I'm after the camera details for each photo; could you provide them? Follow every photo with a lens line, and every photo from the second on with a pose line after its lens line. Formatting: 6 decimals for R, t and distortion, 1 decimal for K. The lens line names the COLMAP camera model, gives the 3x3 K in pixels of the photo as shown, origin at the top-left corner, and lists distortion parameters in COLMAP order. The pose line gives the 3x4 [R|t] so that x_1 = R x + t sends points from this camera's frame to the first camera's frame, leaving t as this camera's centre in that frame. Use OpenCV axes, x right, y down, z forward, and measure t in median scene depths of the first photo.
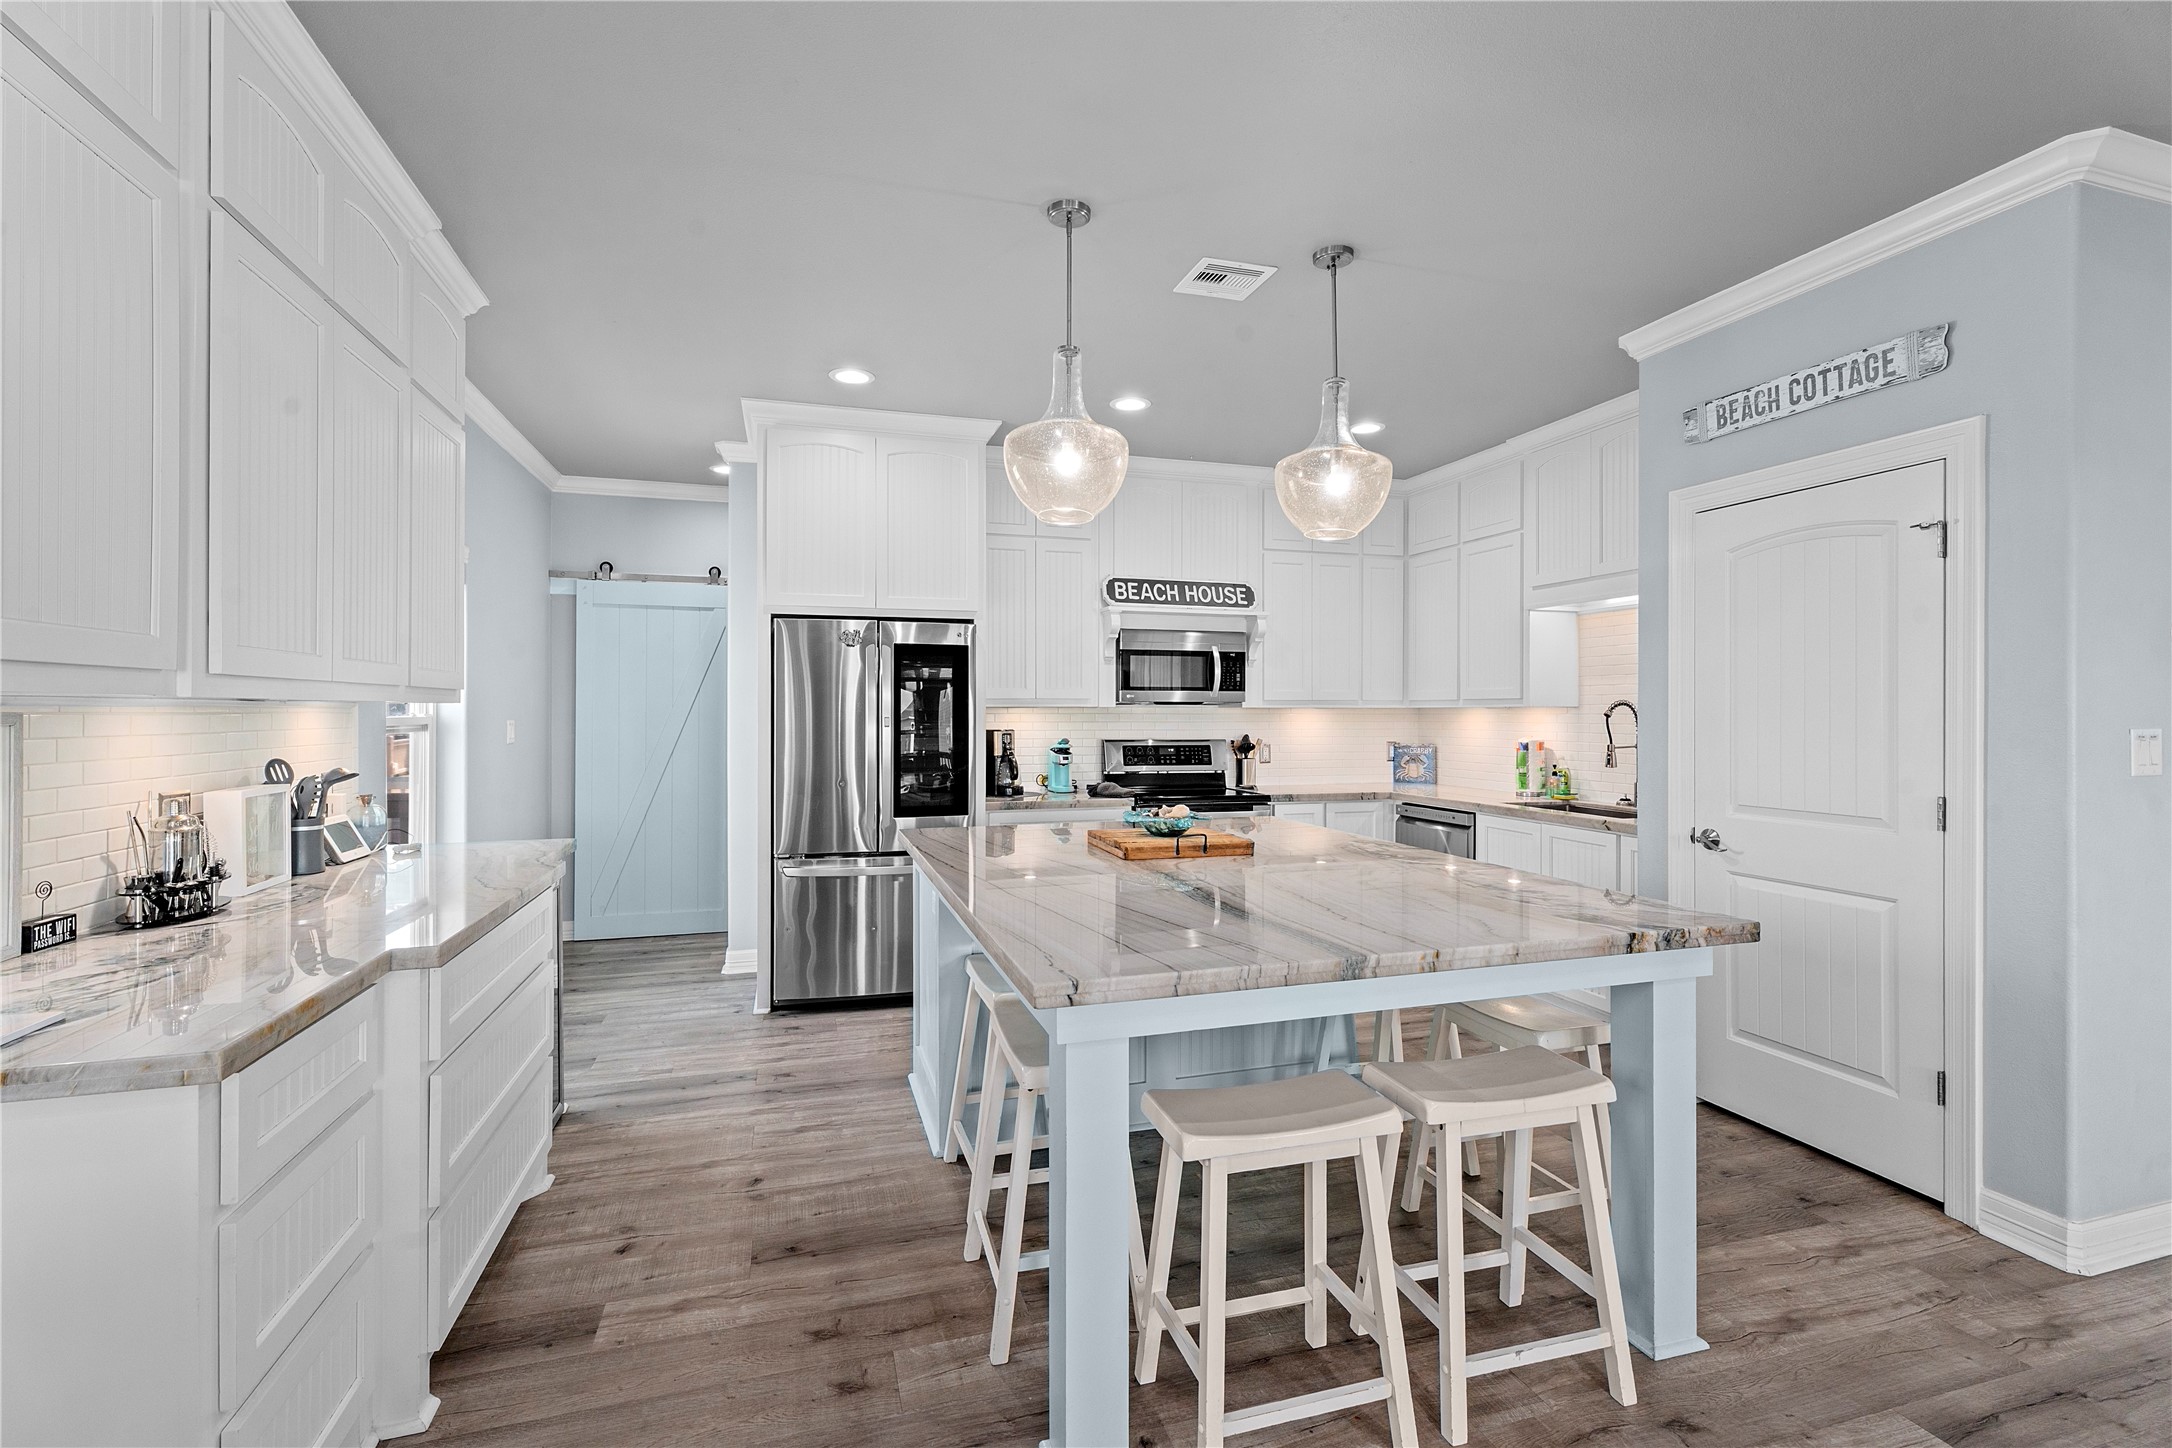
lens RADIAL K [[973.2, 0, 1092.9], [0, 973.2, 712.0], [0, 0, 1]] dist [0.001397, 0.000364]
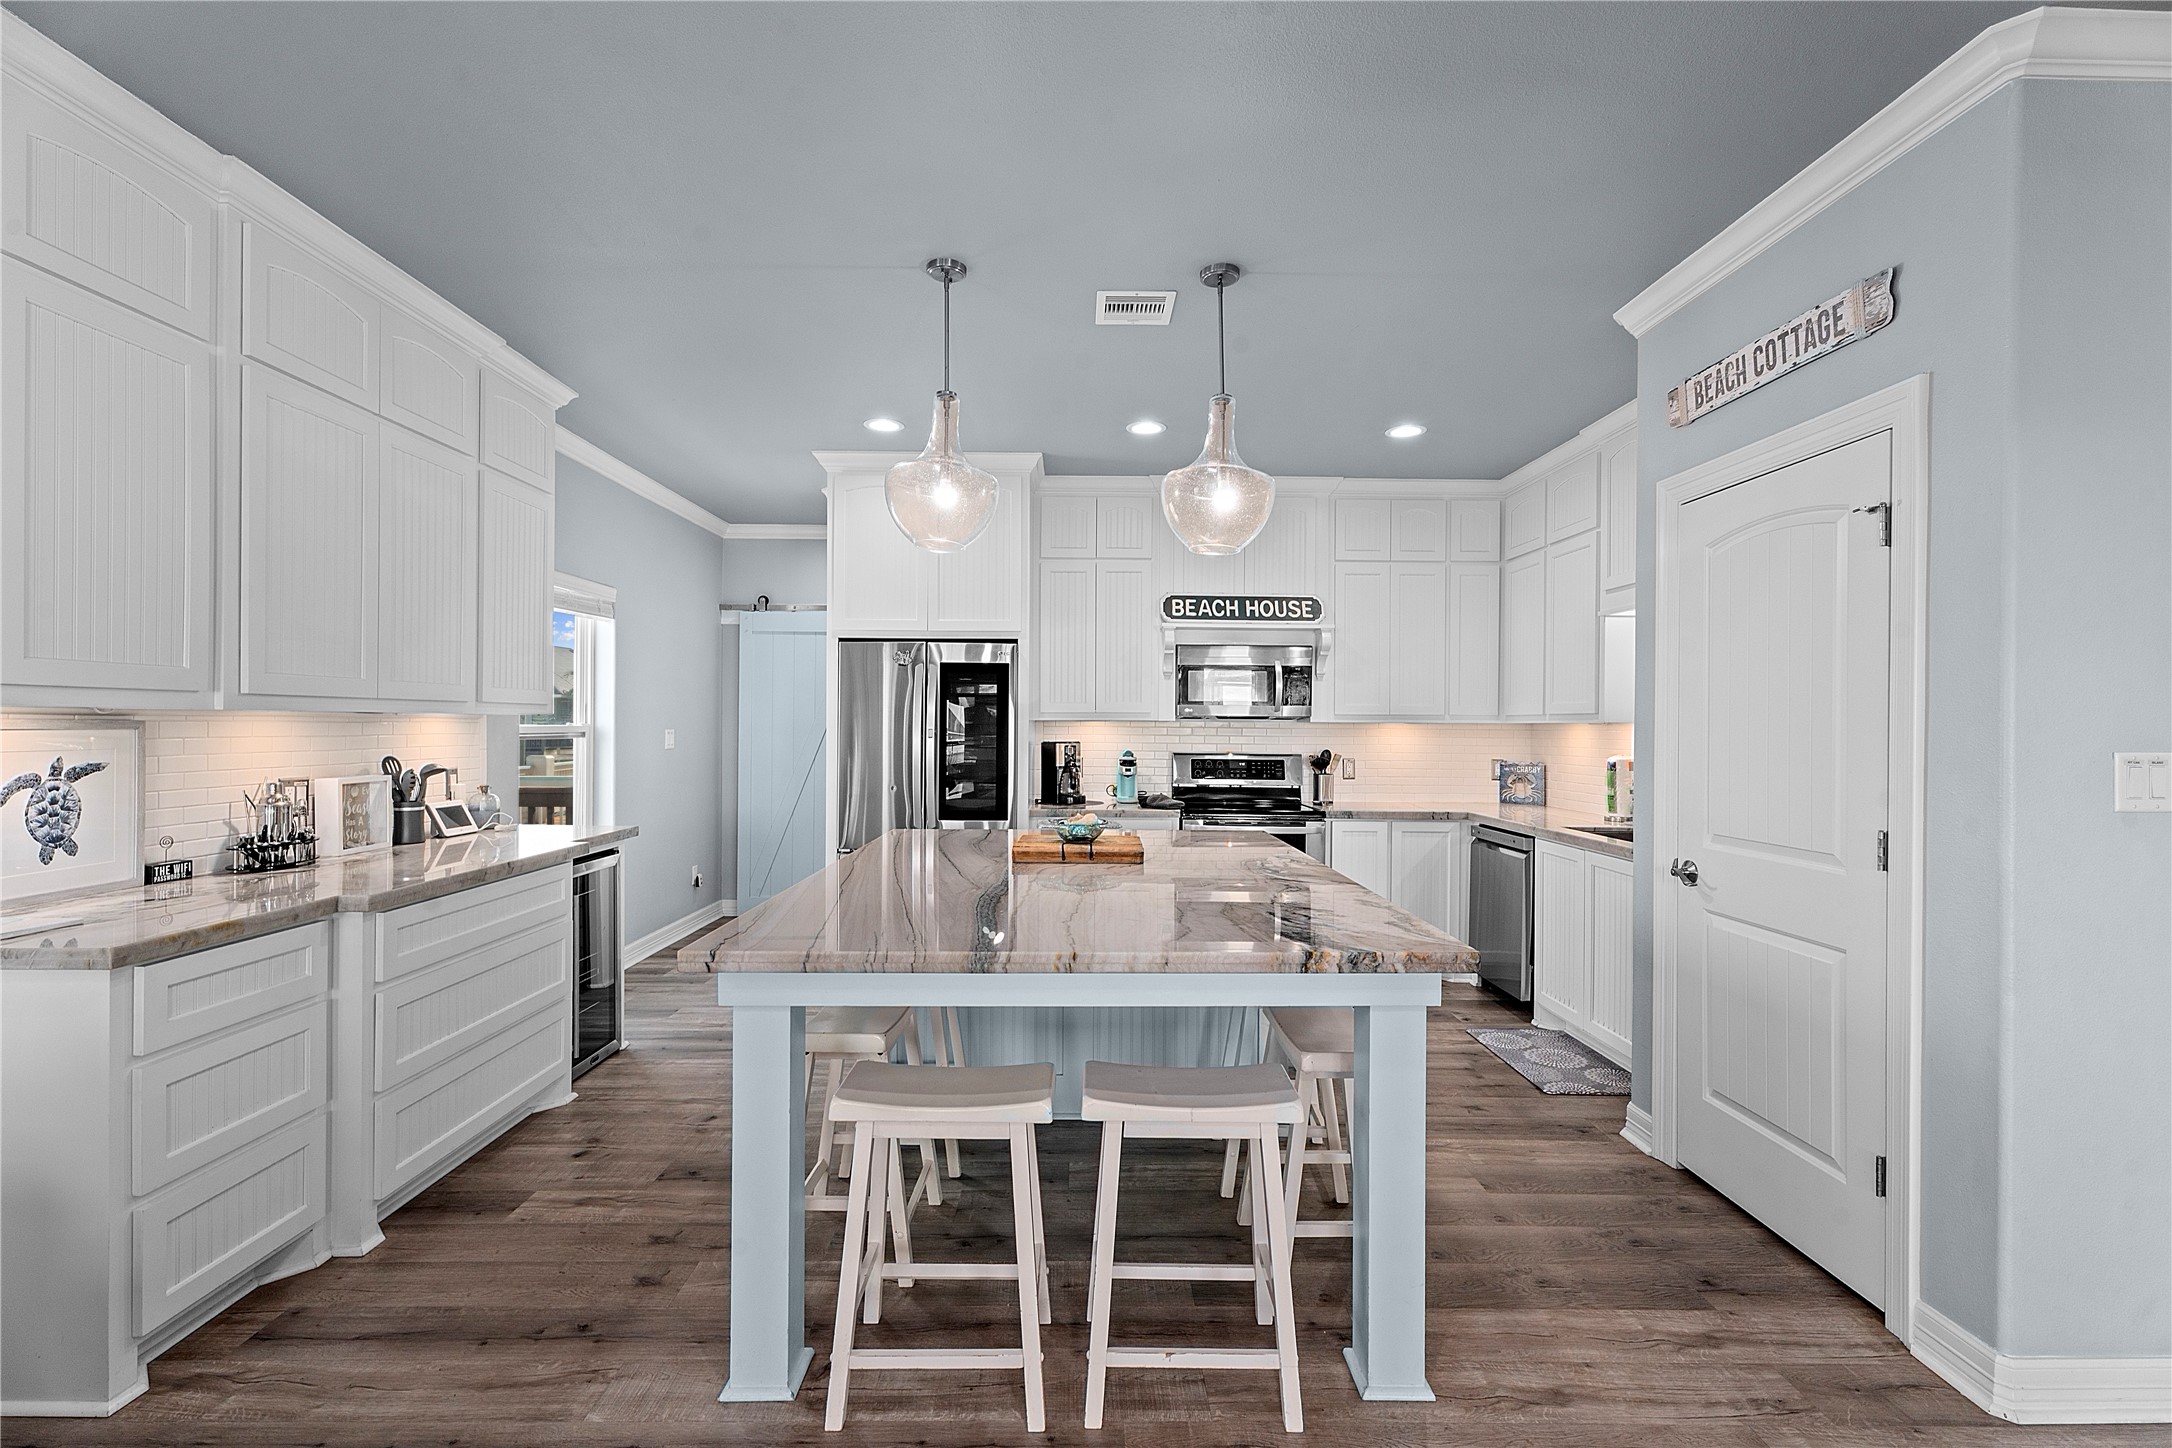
lens RADIAL K [[956.4, 0, 1088.7], [0, 956.4, 726.9], [0, 0, 1]] dist [0.002197, -0.000292]
pose [[0.958961, 0.005821, -0.283478, 0.366482], [-0.005659, 0.999983, 0.001390, 0.000234], [0.283481, 0.000271, 0.958978, 0.009478]]
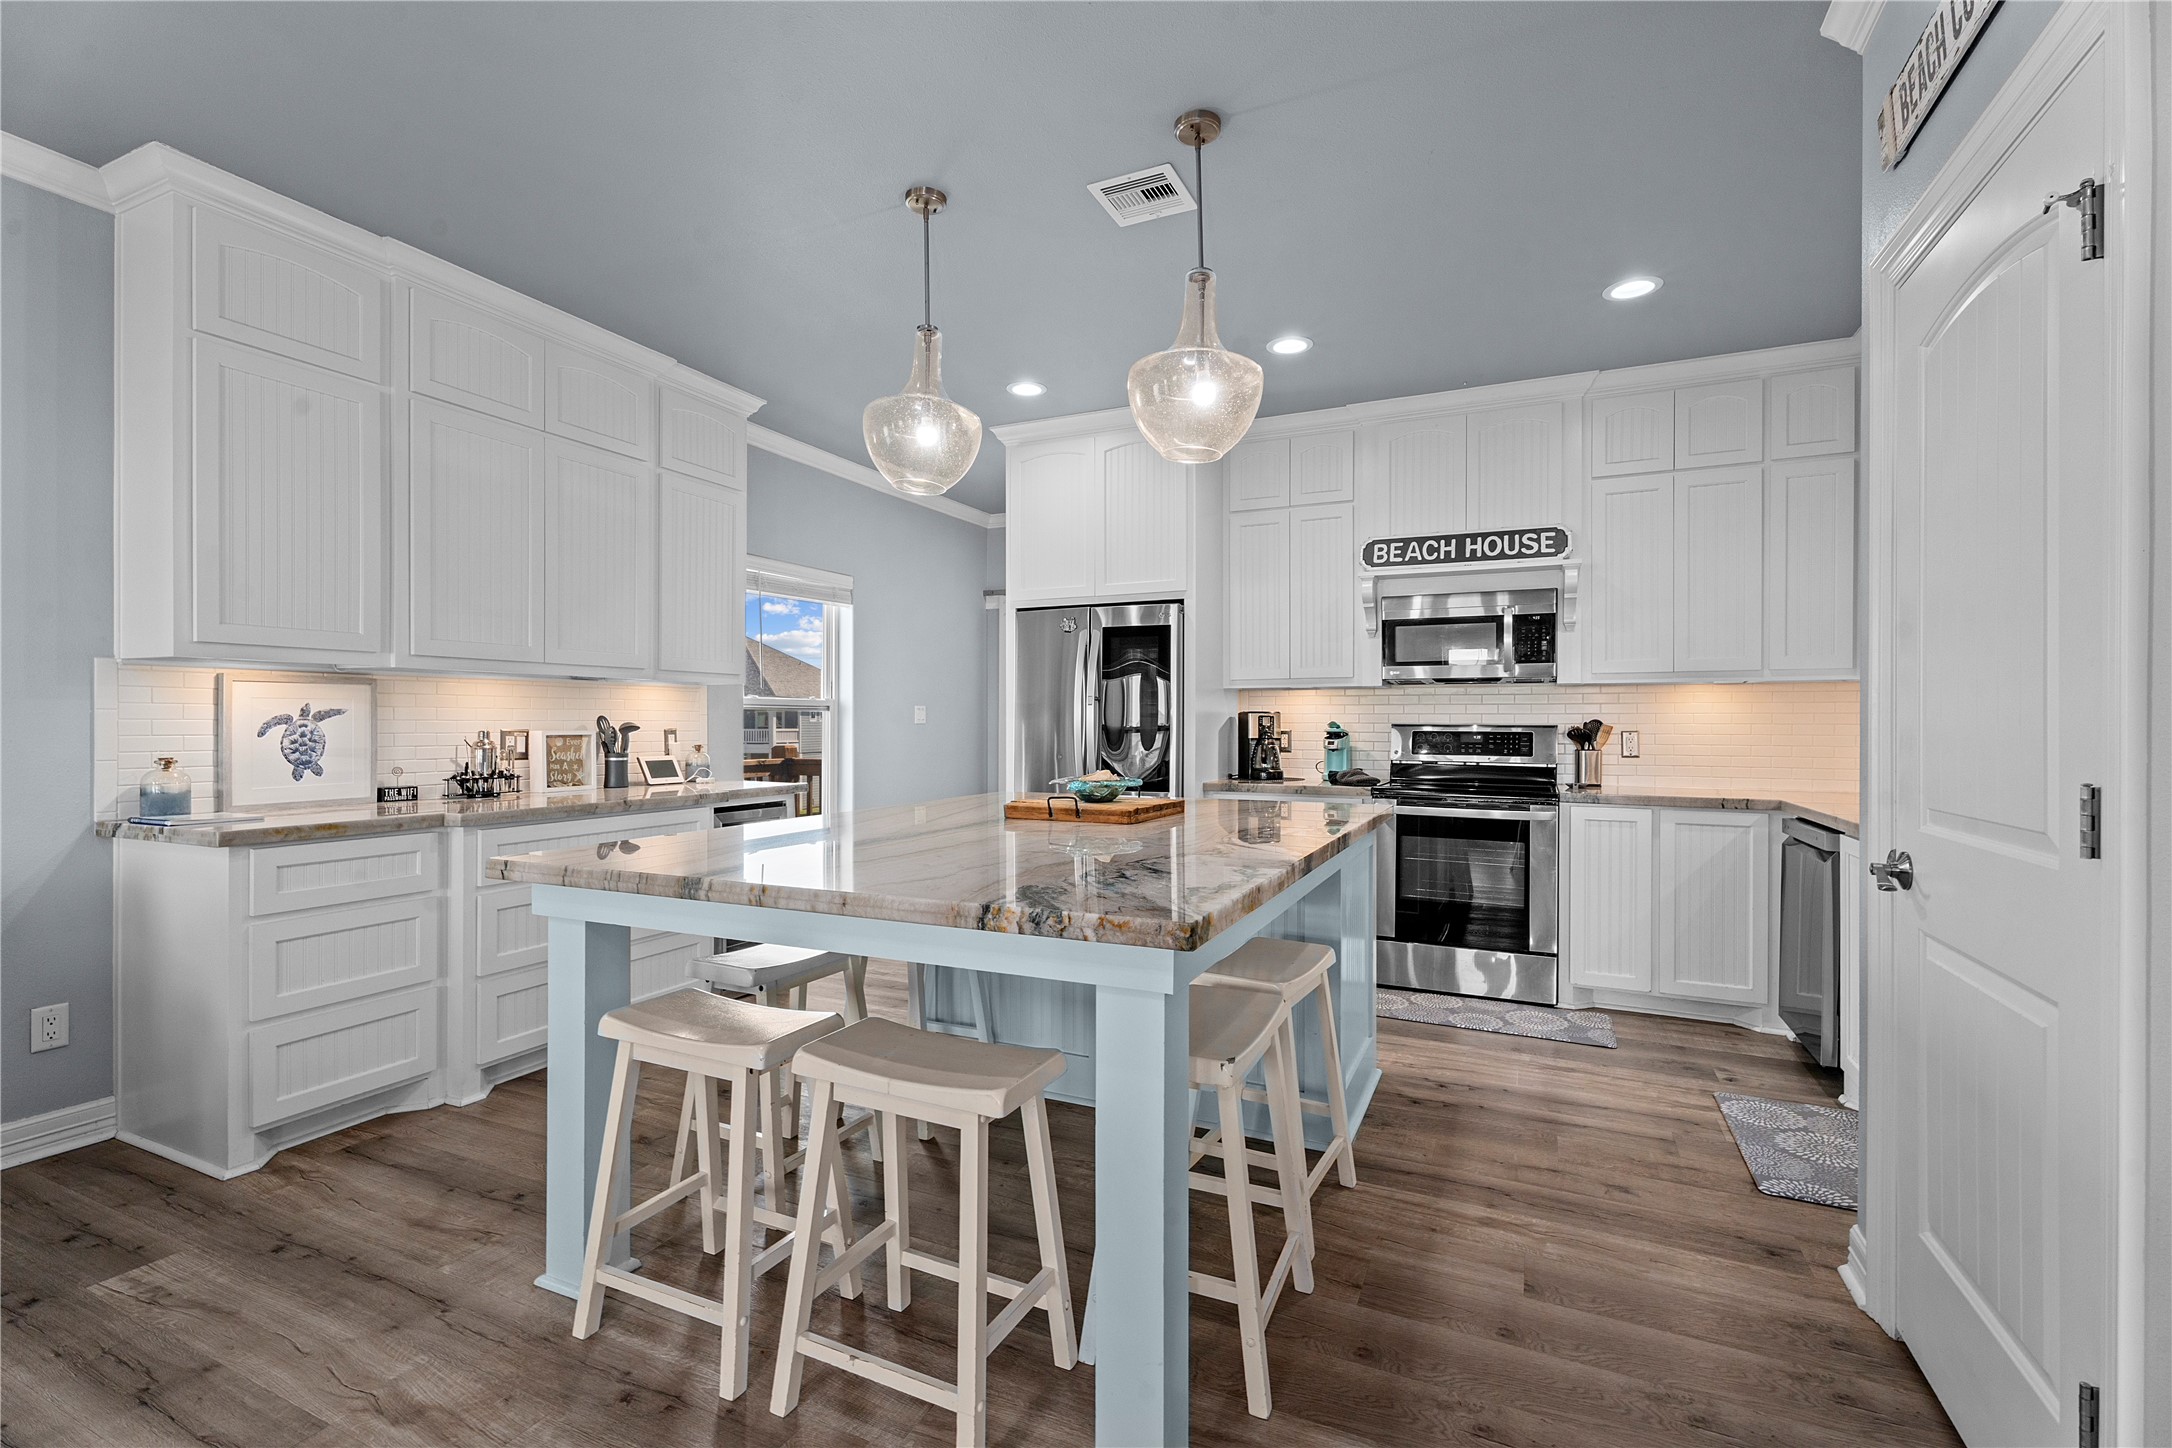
lens RADIAL K [[958.3, 0, 1086.0], [0, 958.3, 724.0], [0, 0, 1]] dist [0.005111, 0.000366]
pose [[0.740171, 0.001606, -0.672417, 0.678212], [-0.001259, 0.999999, 0.001003, 0.047835], [0.672418, 0.000104, 0.740172, 0.286768]]
